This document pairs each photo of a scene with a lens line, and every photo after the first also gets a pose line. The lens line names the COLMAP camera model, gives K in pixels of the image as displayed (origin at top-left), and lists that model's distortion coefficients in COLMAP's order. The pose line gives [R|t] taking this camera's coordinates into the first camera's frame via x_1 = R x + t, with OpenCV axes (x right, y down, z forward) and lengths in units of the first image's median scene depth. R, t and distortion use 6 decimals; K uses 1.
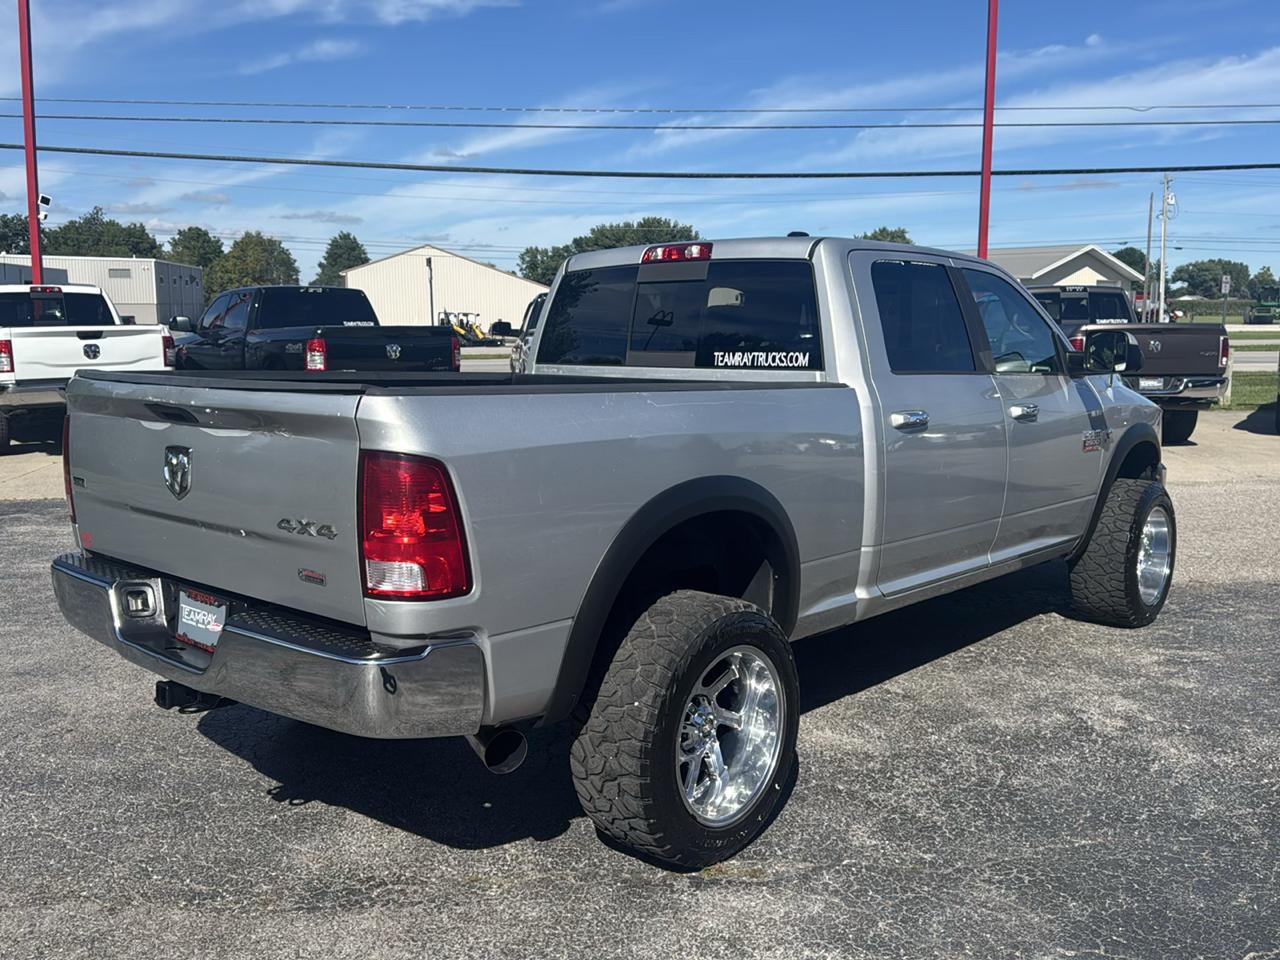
lens RADIAL K [[1129.5, 0, 642.8], [0, 1129.5, 482.5], [0, 0, 1]] dist [0.153544, -0.293584]
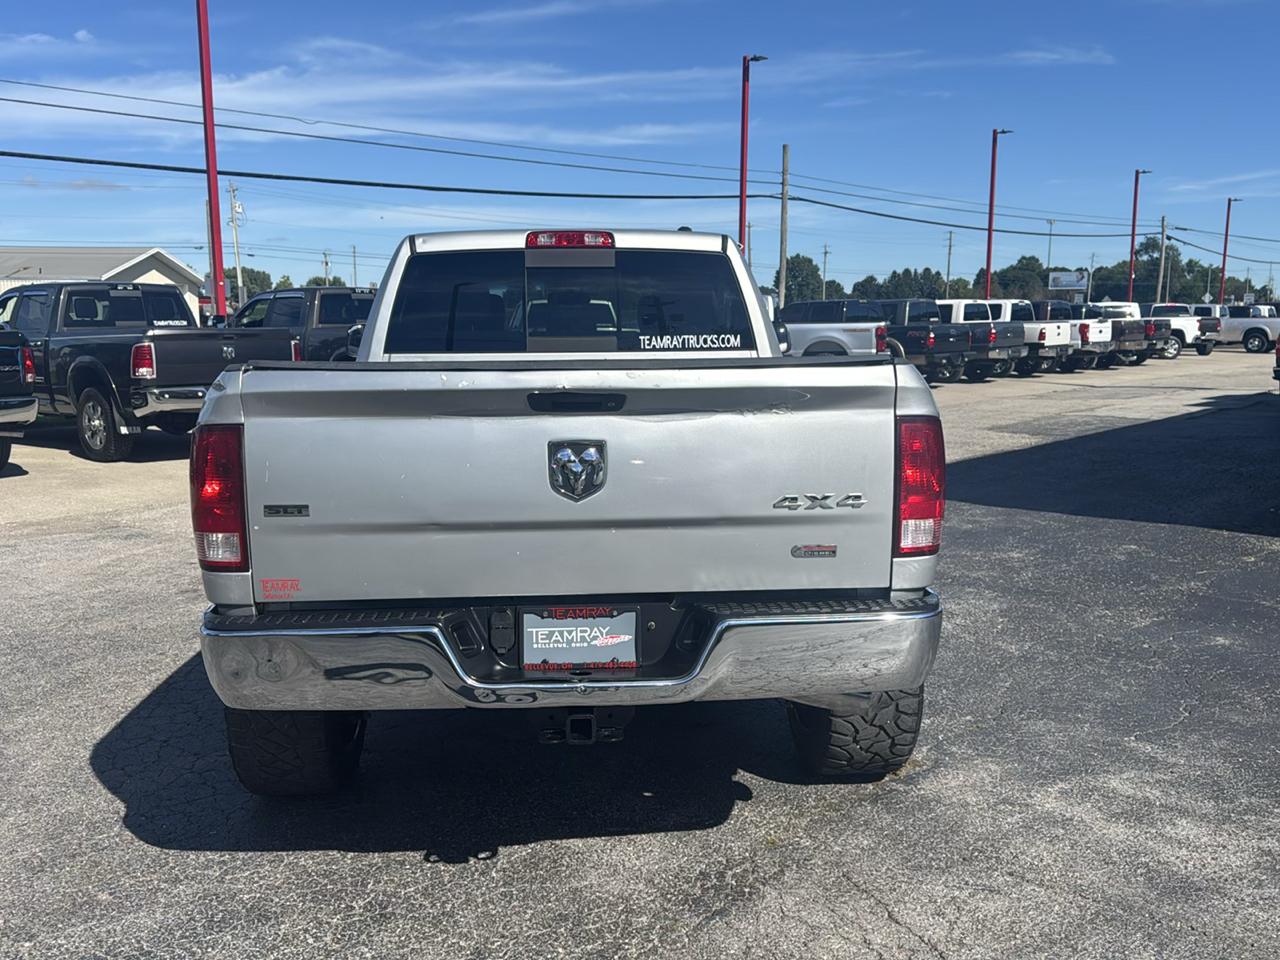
lens RADIAL K [[1129.5, 0, 642.8], [0, 1129.5, 482.5], [0, 0, 1]] dist [0.153544, -0.293584]
pose [[0.705273, -0.097828, 0.702154, -0.700703], [0.100530, 0.994225, 0.037545, -0.018971], [-0.701772, 0.044107, 0.711035, 0.257481]]
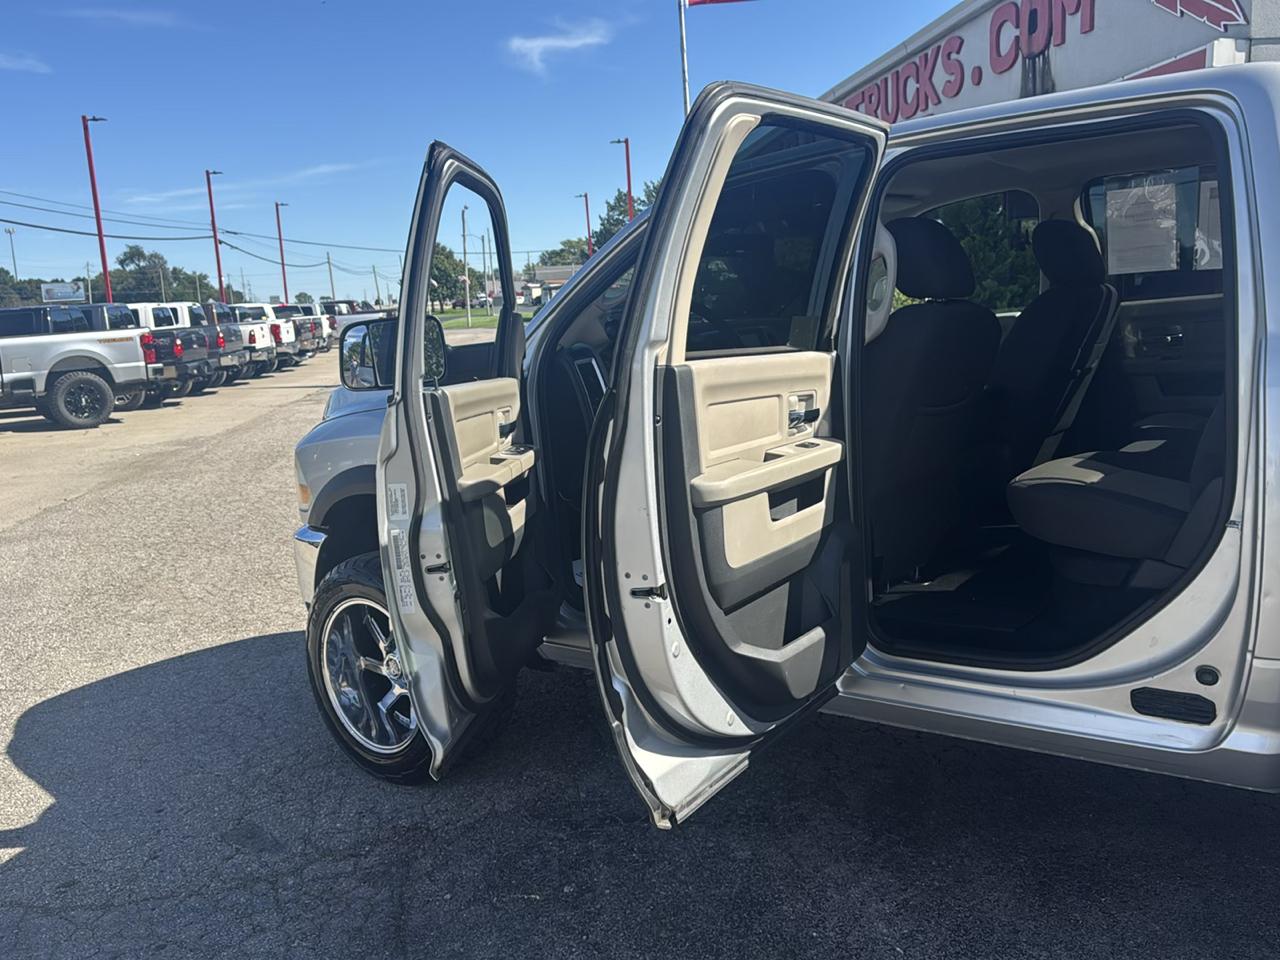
lens RADIAL K [[1154.7, 0, 640.9], [0, 1154.7, 482.3], [0, 0, 1]] dist [0.011154, -0.014051]
pose [[-0.039419, -0.153168, 0.987414, -0.603383], [0.203425, 0.966257, 0.158008, -0.191549], [-0.978297, 0.207093, -0.006931, 1.492893]]
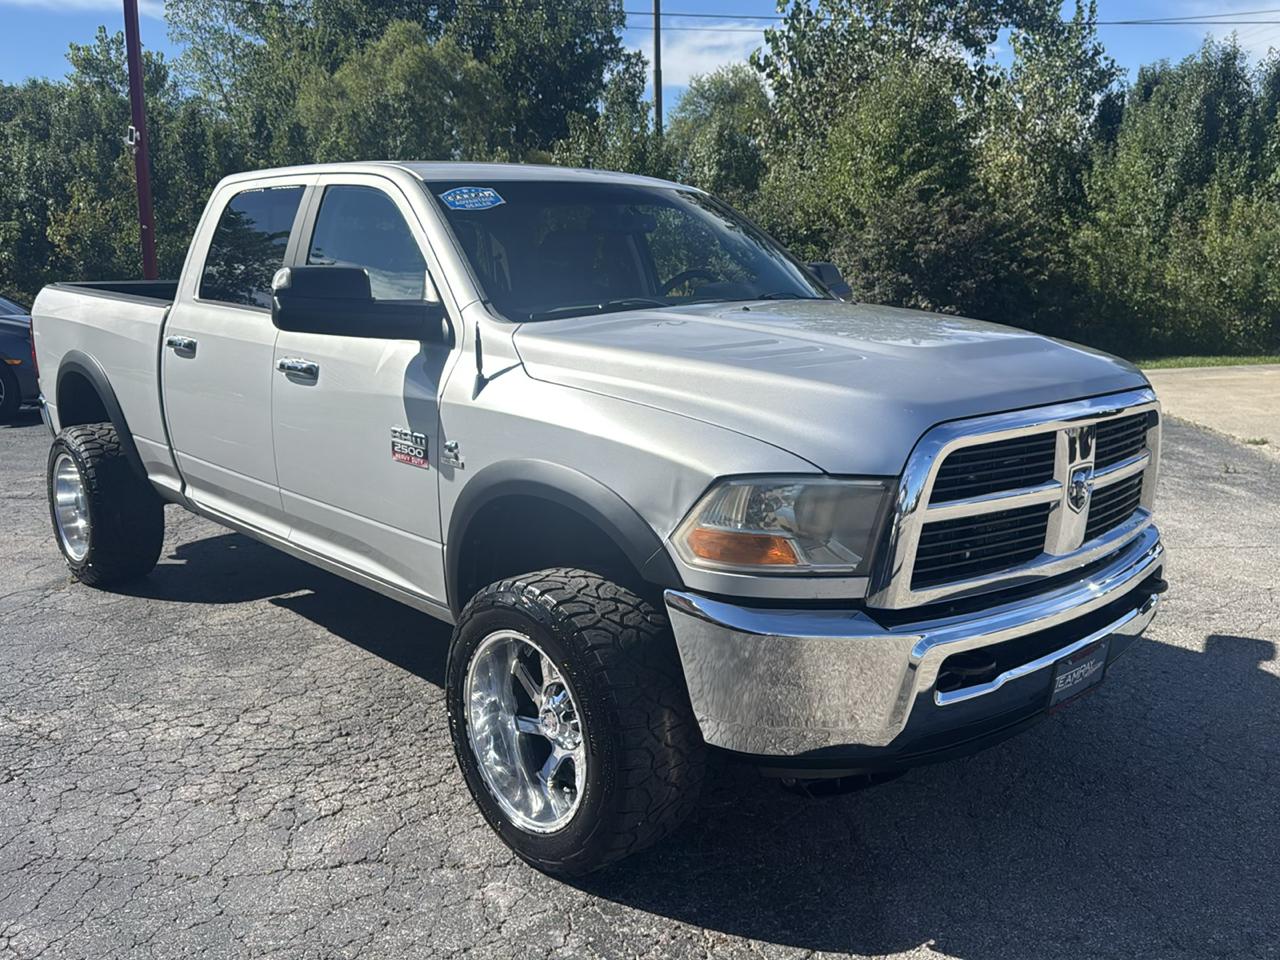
lens RADIAL K [[1154.7, 0, 640.9], [0, 1154.7, 482.3], [0, 0, 1]] dist [0.011154, -0.014051]
pose [[-0.108660, 0.194118, -0.974942, 1.247517], [-0.126851, 0.970023, 0.207277, -0.205060], [0.985952, 0.146195, -0.080778, 1.495905]]
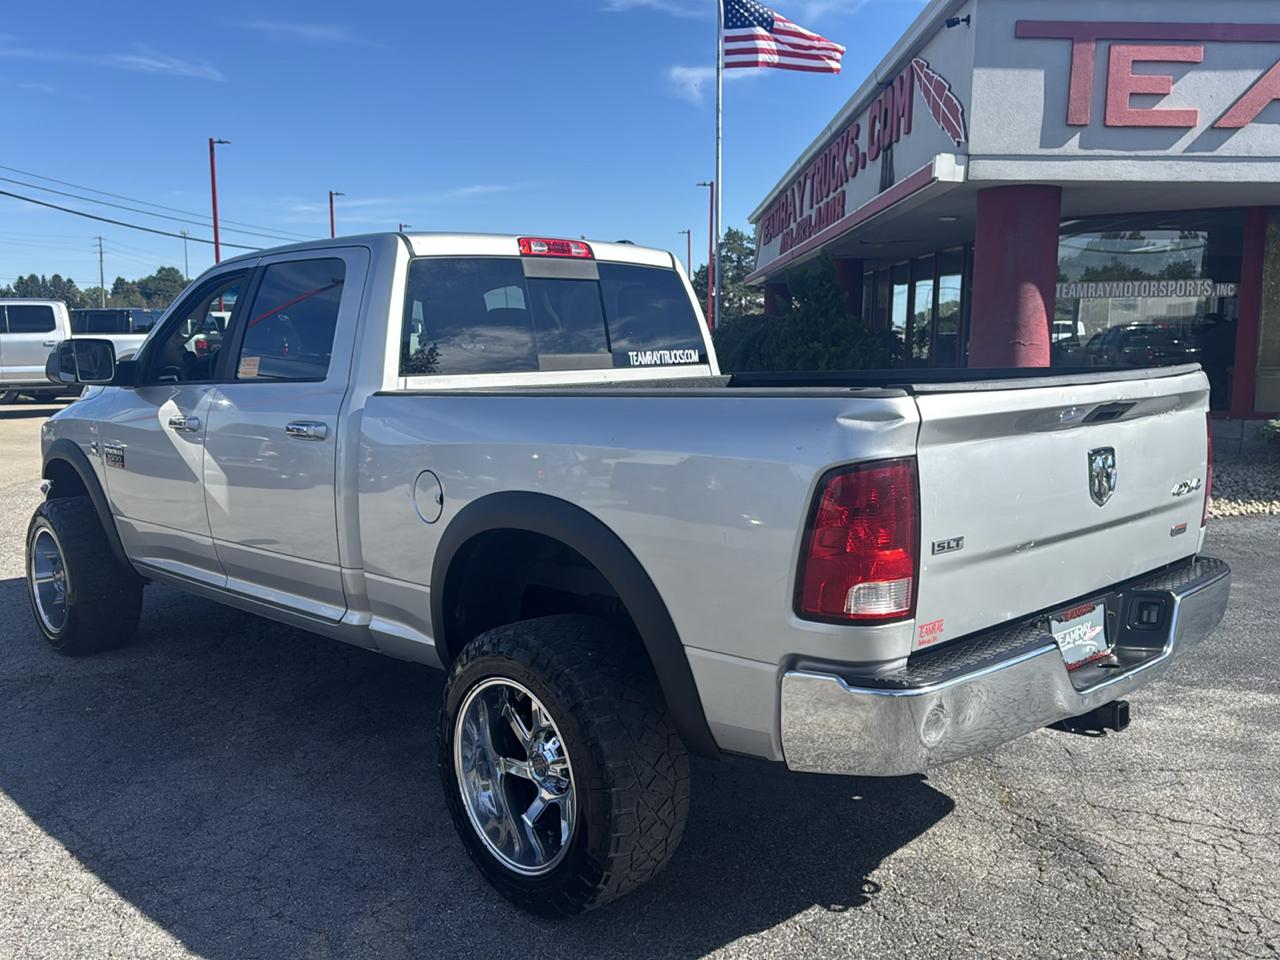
lens RADIAL K [[1149.8, 0, 639.1], [0, 1149.8, 483.5], [0, 0, 1]] dist [0.037840, -0.062249]
pose [[0.079254, -0.127031, 0.988727, -0.981135], [0.141462, 0.983243, 0.114987, -0.118403], [-0.986766, 0.130754, 0.095896, 0.923219]]
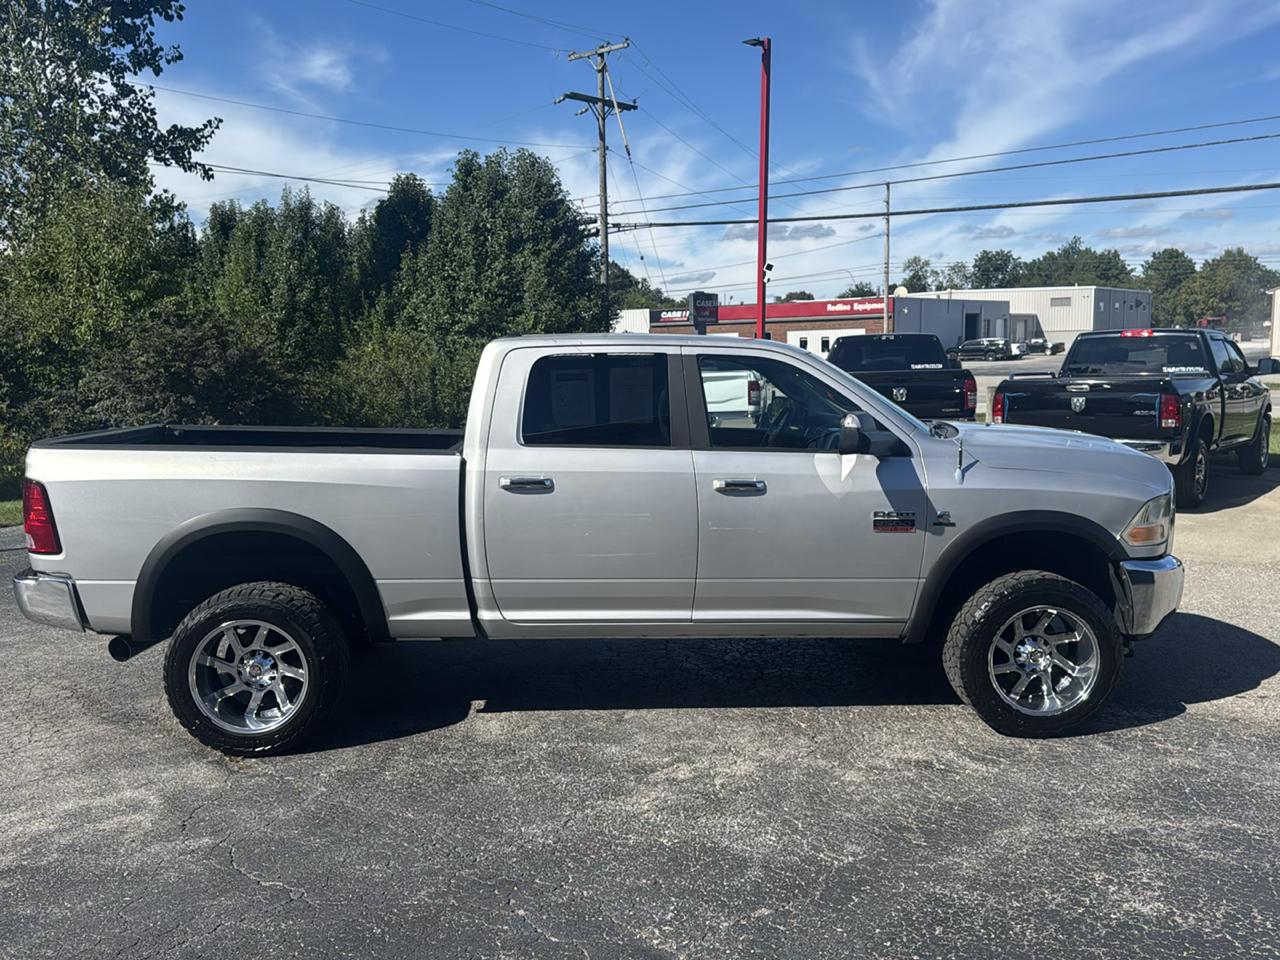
lens RADIAL K [[1129.5, 0, 642.8], [0, 1129.5, 482.5], [0, 0, 1]] dist [0.153544, -0.293584]
pose [[0.695895, 0.071308, -0.714594, 1.186445], [-0.085278, 0.996223, 0.016365, -0.085580], [0.713062, 0.049551, 0.699348, 0.213539]]
